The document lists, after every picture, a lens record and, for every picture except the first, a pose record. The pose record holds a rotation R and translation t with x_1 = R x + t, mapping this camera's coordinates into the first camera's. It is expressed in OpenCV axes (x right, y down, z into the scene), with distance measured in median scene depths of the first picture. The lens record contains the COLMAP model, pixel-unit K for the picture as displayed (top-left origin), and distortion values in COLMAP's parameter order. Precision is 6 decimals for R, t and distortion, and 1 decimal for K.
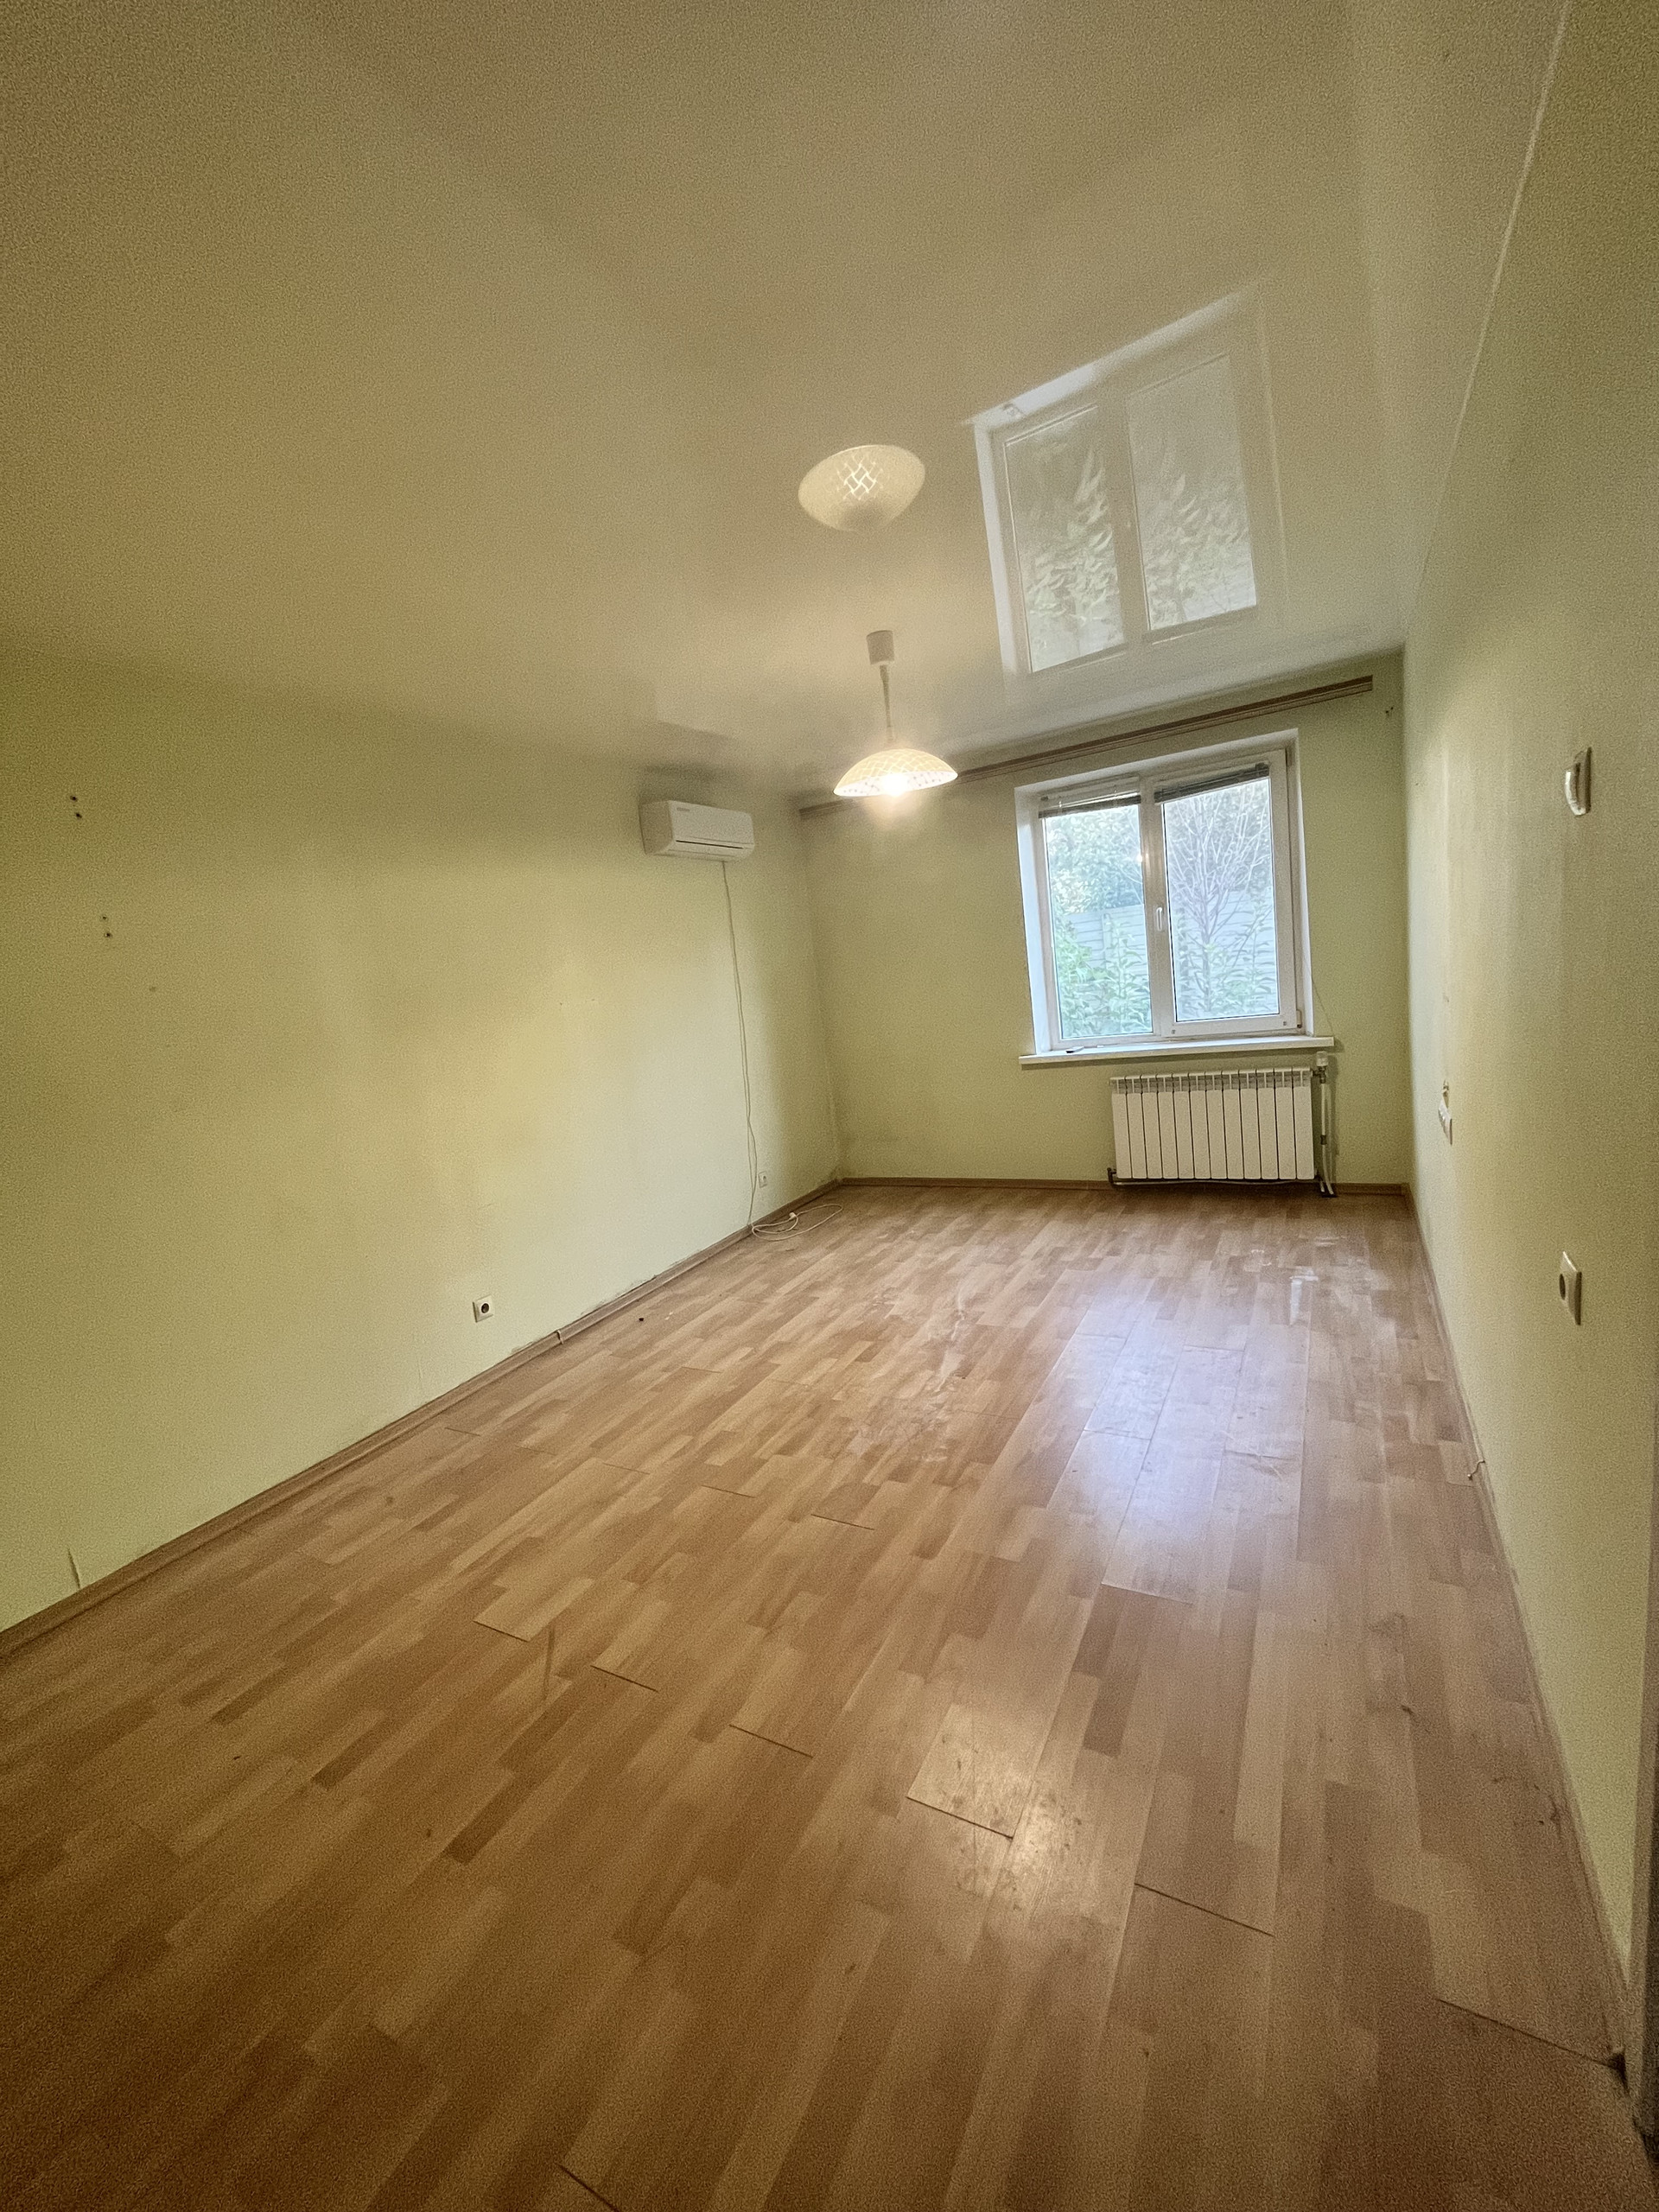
lens RADIAL K [[895.9, 0, 824.8], [0, 895.9, 1111.2], [0, 0, 1]] dist [-0.000291, 0.000002]
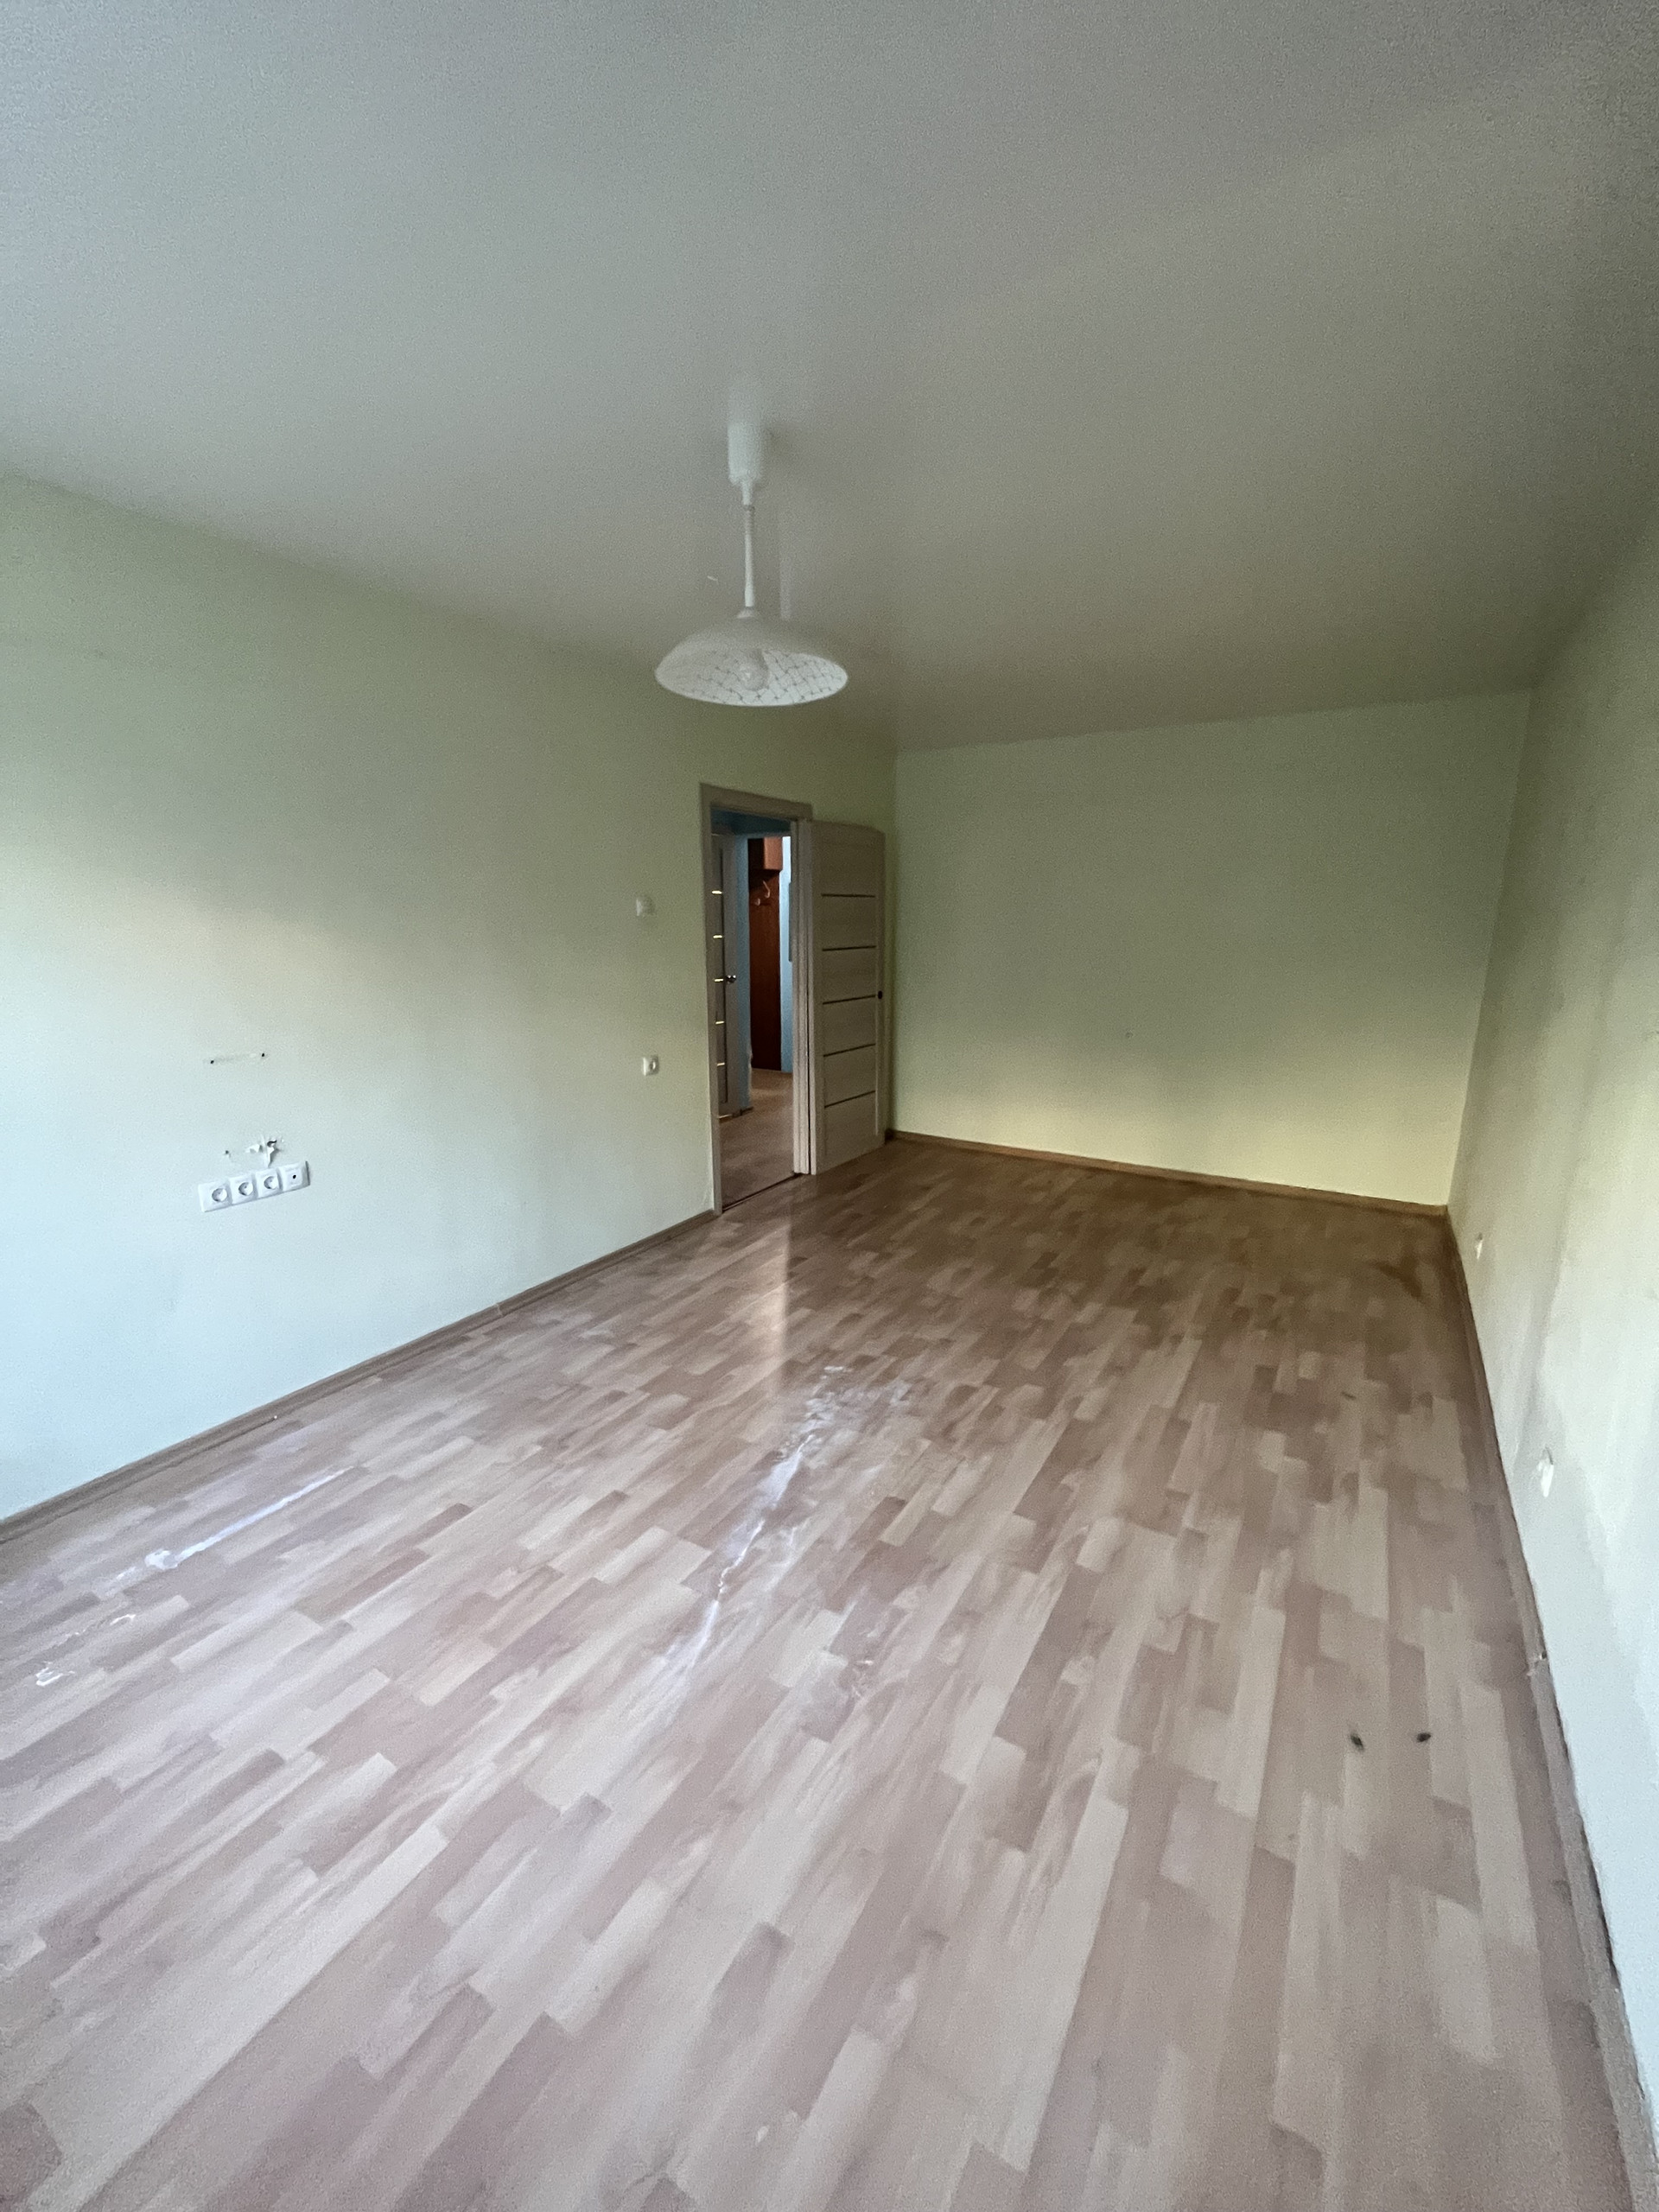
lens RADIAL K [[895.9, 0, 824.8], [0, 895.9, 1111.2], [0, 0, 1]] dist [-0.000291, 0.000002]
pose [[-0.991931, 0.110211, 0.062653, 0.019034], [0.125498, 0.923609, 0.362211, -0.285608], [-0.017947, 0.367151, -0.929988, 1.594382]]
